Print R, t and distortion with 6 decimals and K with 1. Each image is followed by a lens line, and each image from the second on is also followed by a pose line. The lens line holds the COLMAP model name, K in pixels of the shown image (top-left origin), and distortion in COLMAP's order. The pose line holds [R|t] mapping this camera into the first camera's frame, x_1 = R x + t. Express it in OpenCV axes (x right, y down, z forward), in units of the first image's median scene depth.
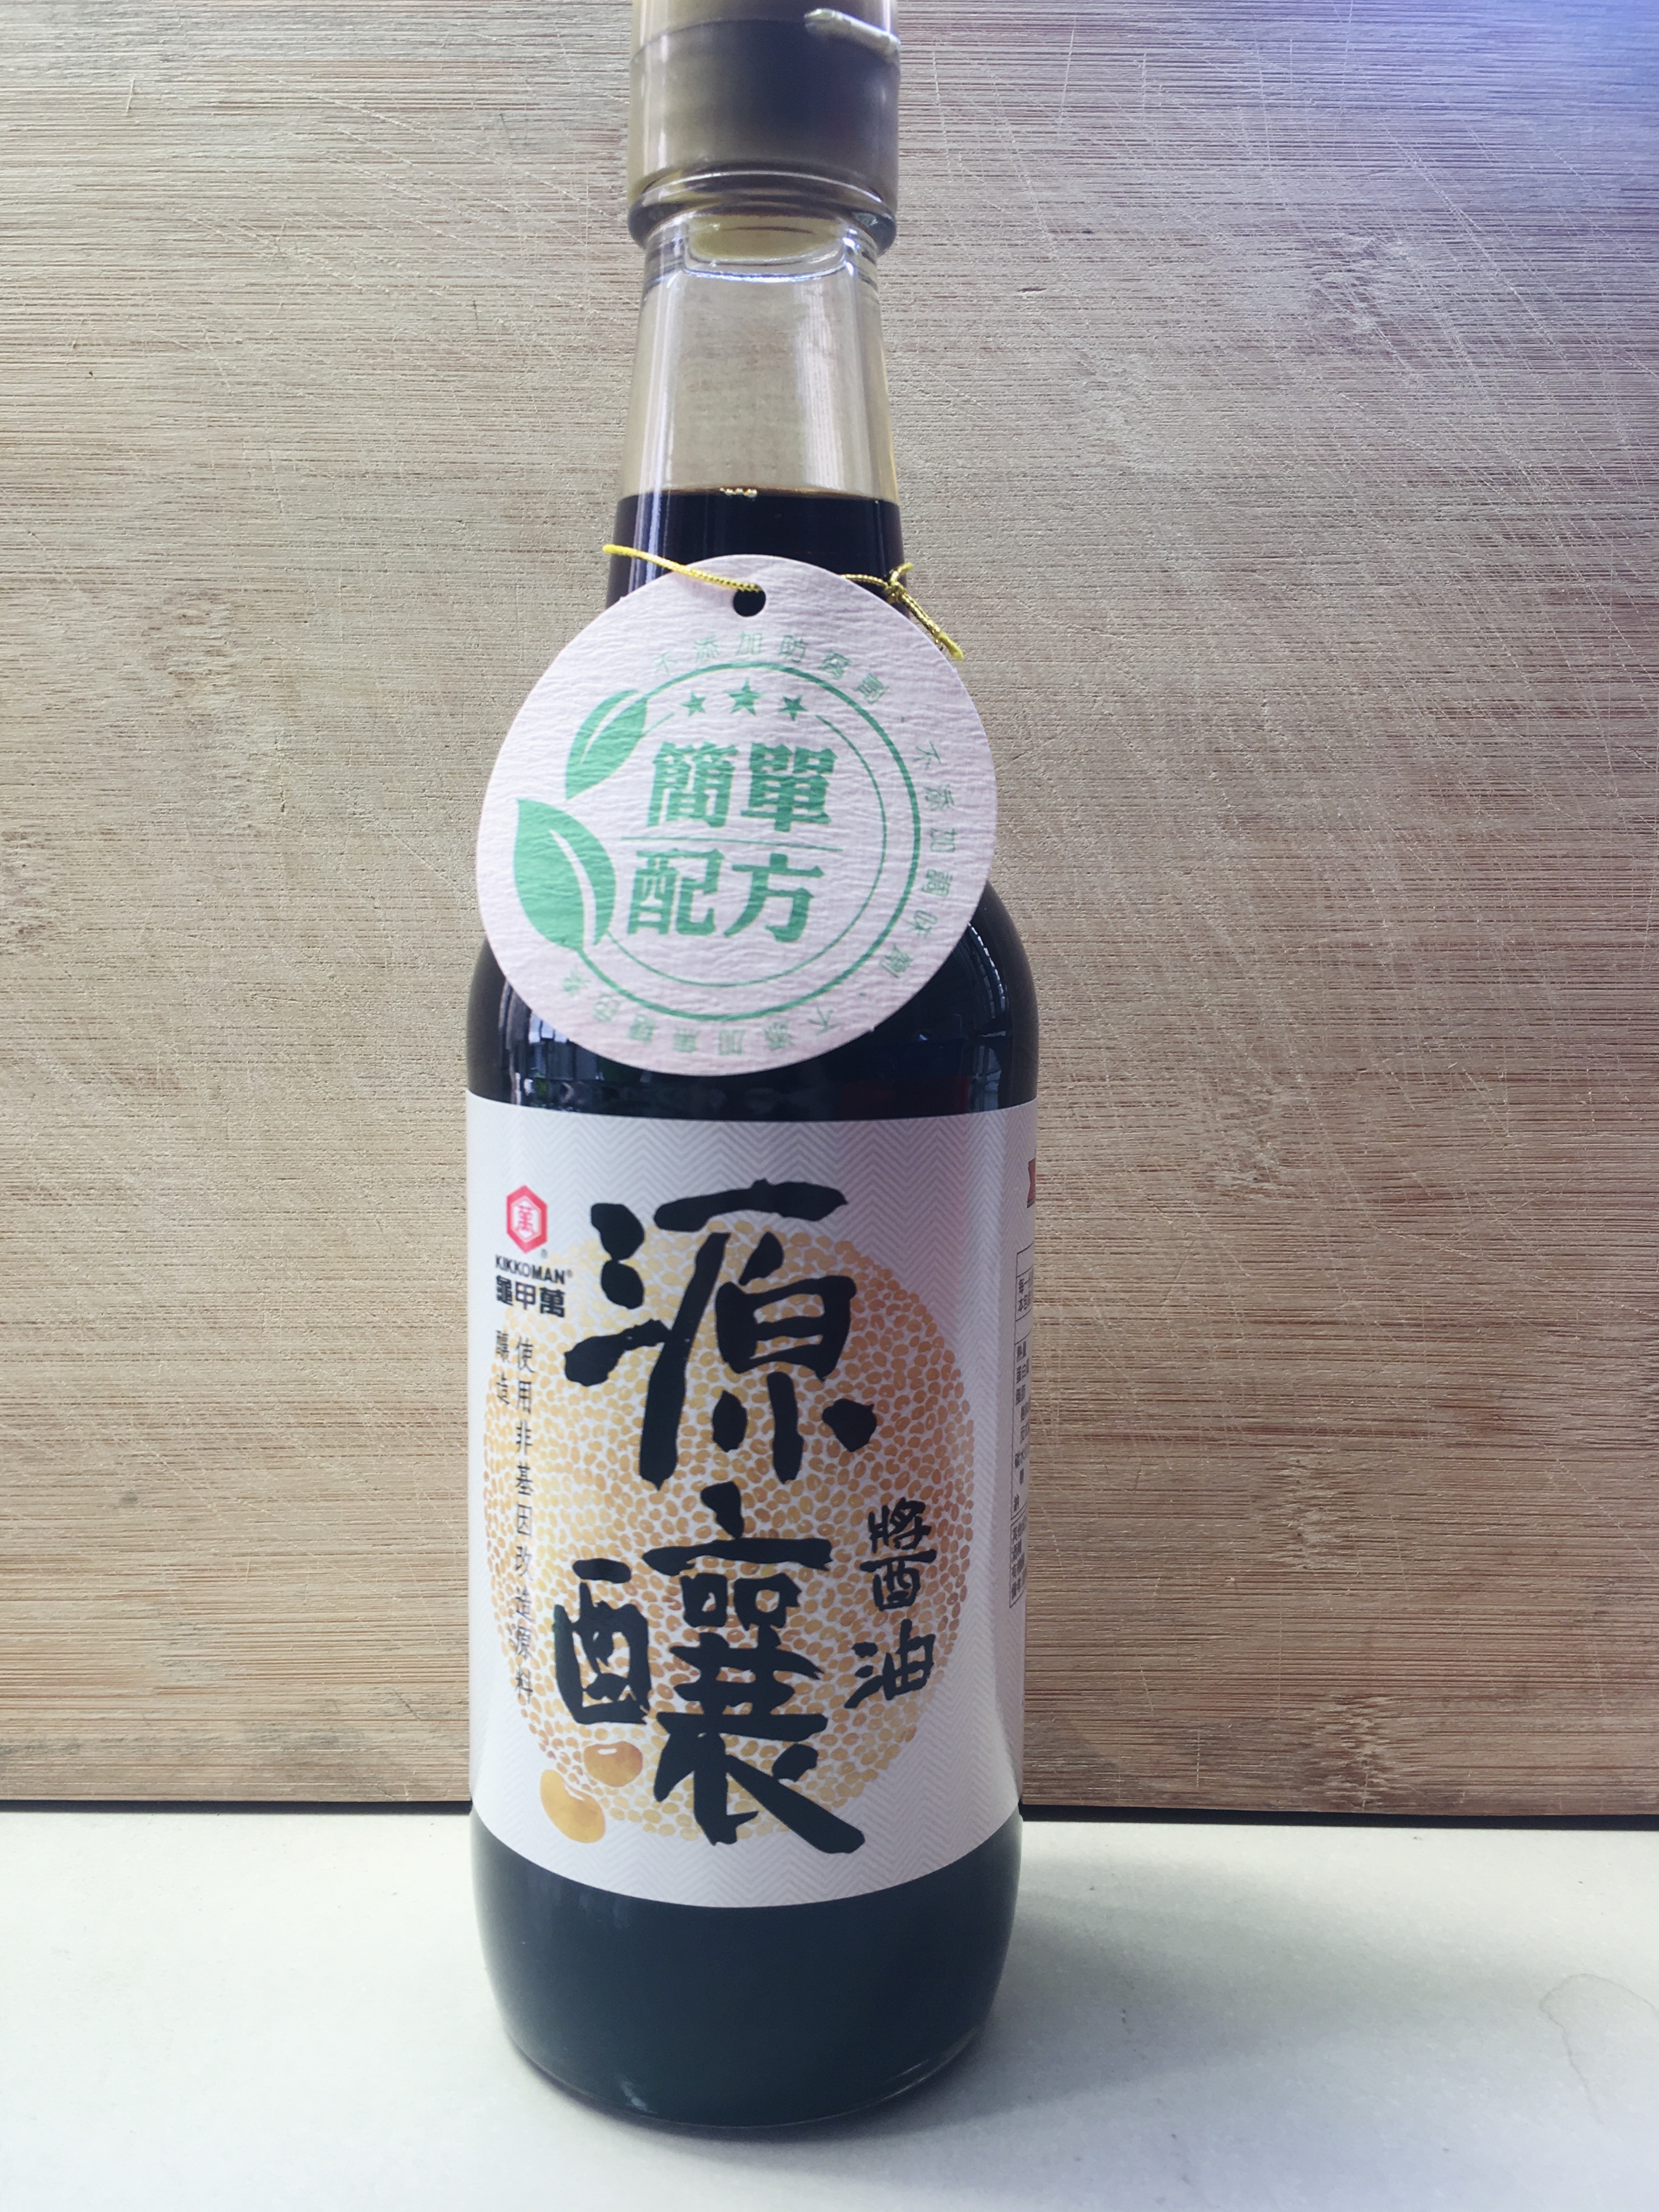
lens RADIAL K [[1915.6, 0, 829.5], [0, 1915.6, 1106.0], [0, 0, 1]] dist [0.065188, -0.106498]
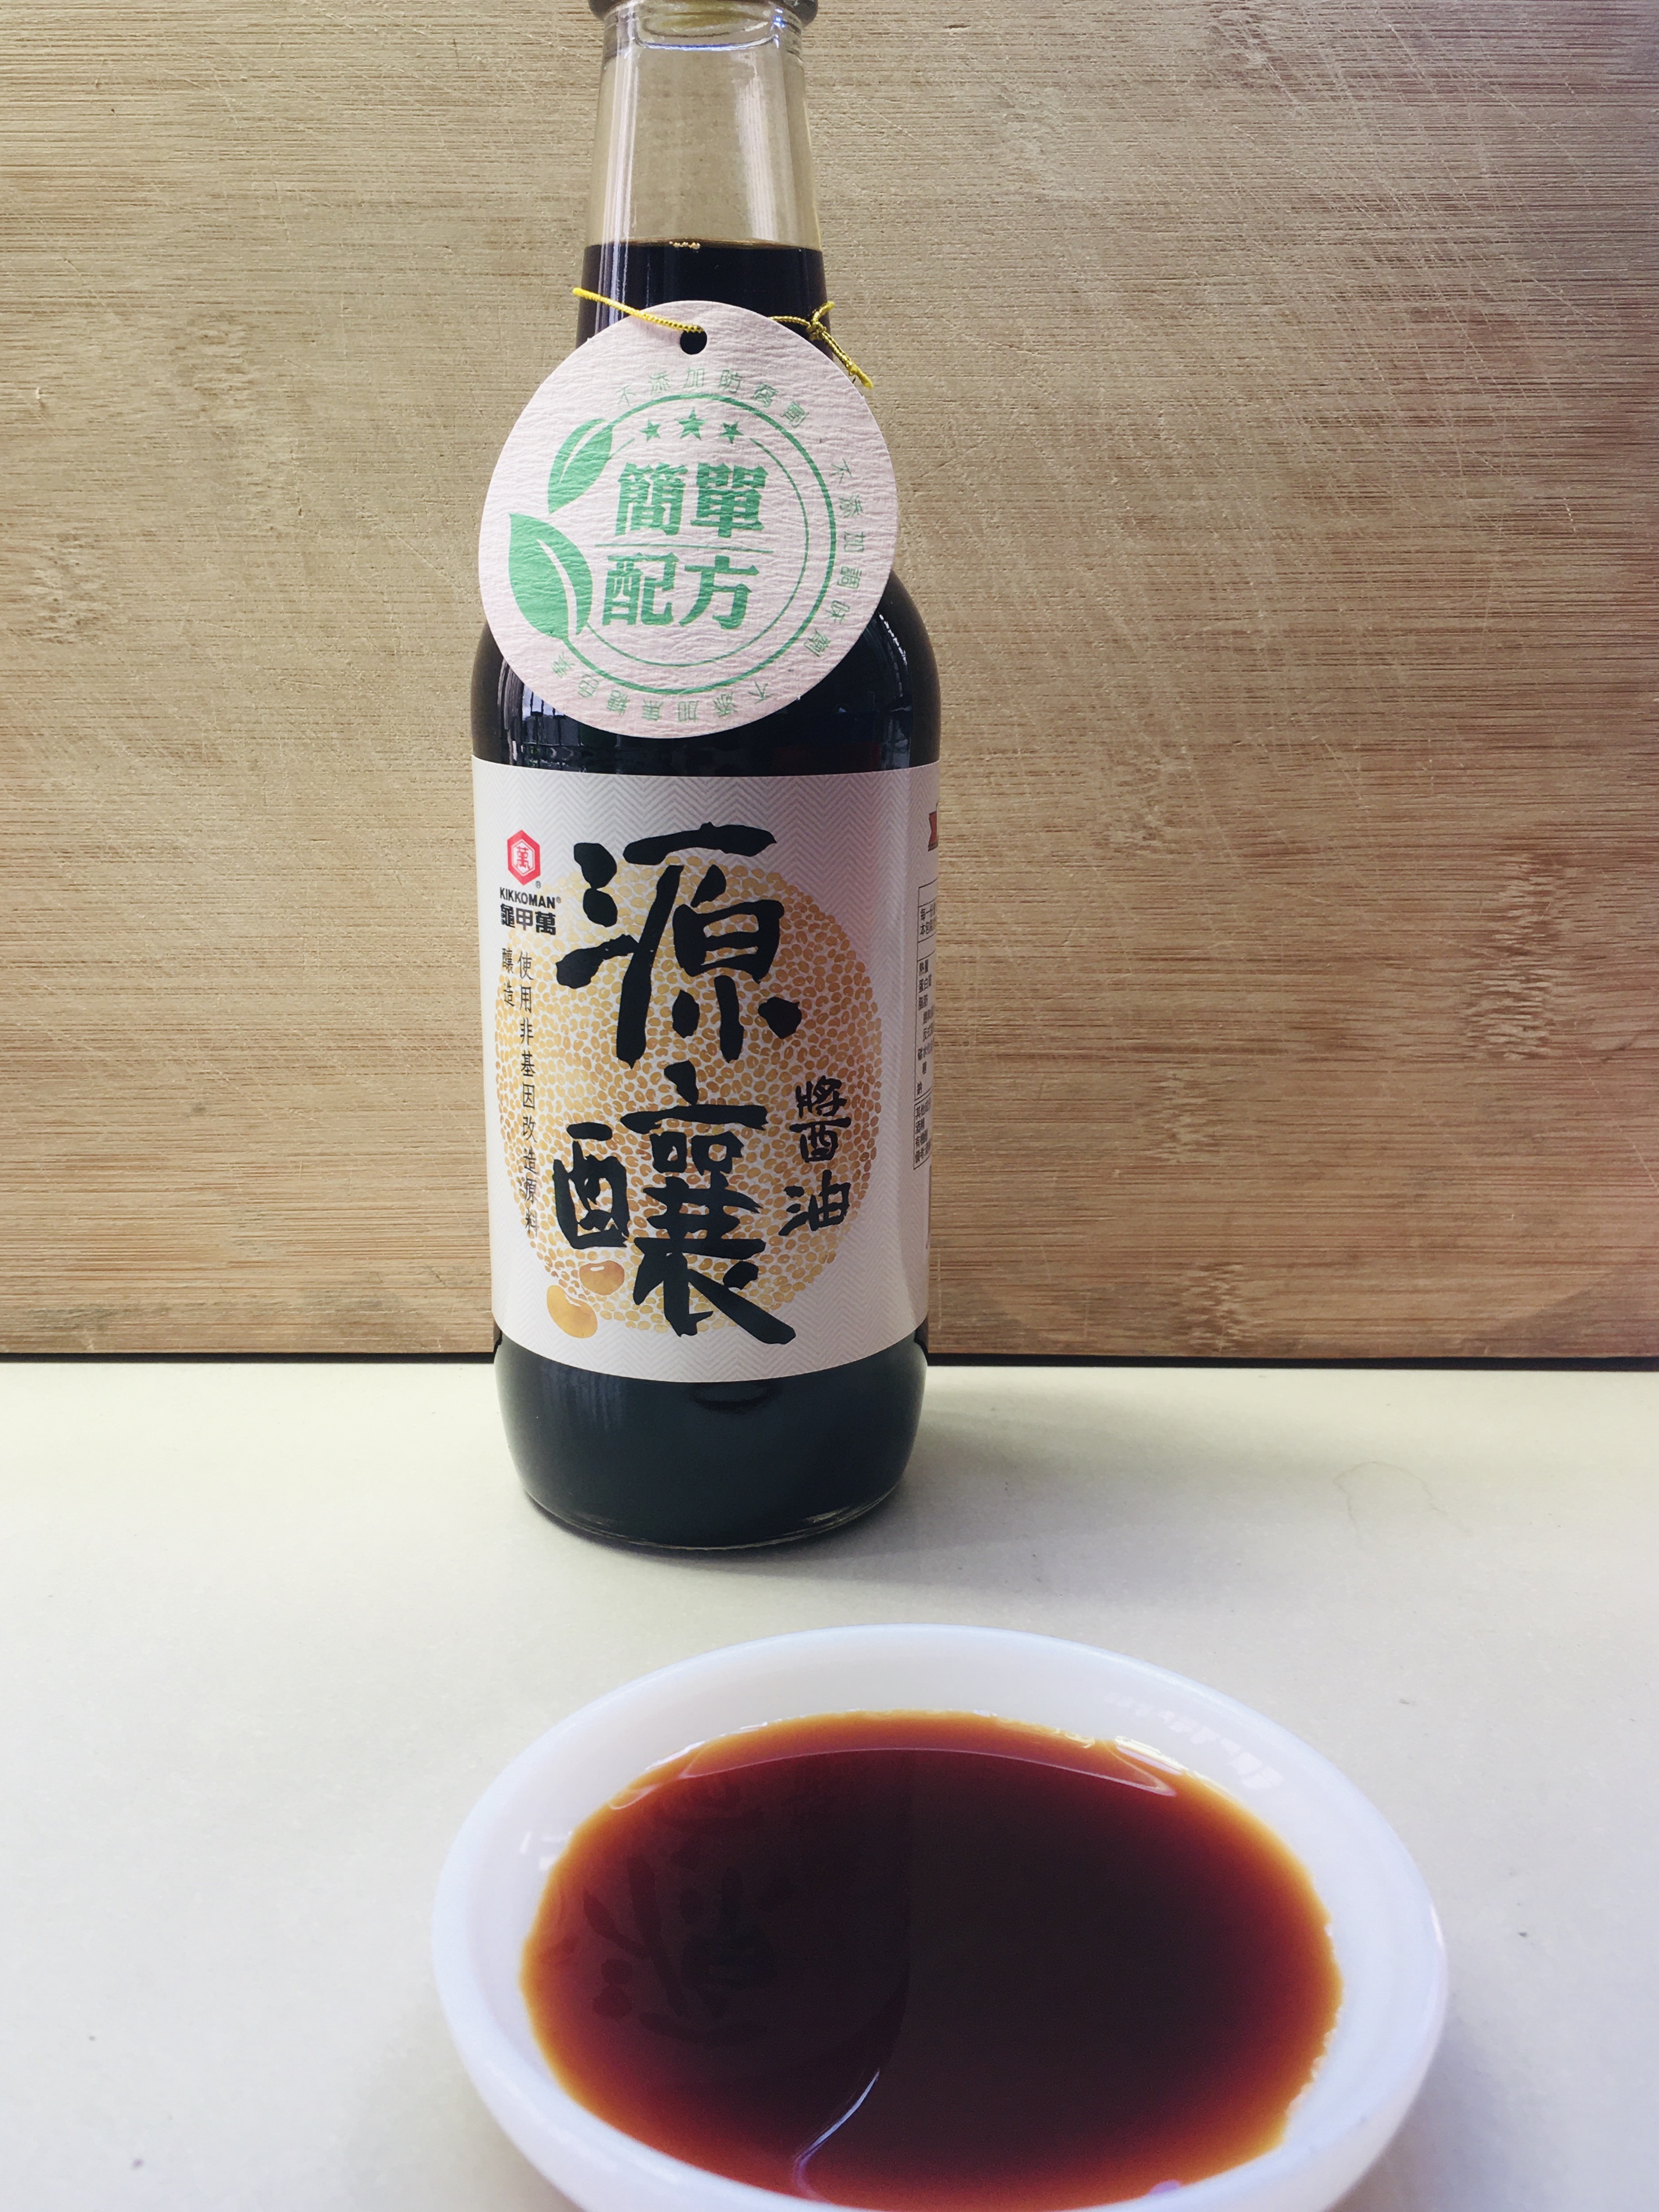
lens RADIAL K [[1945.5, 0, 829.9], [0, 1945.5, 1084.8], [0, 0, 1]] dist [0.062158, -0.106769]
pose [[0.999992, -0.003316, -0.002020, 0.045276], [0.003569, 0.989892, 0.141777, 0.025984], [0.001530, -0.141783, 0.989897, -0.285737]]
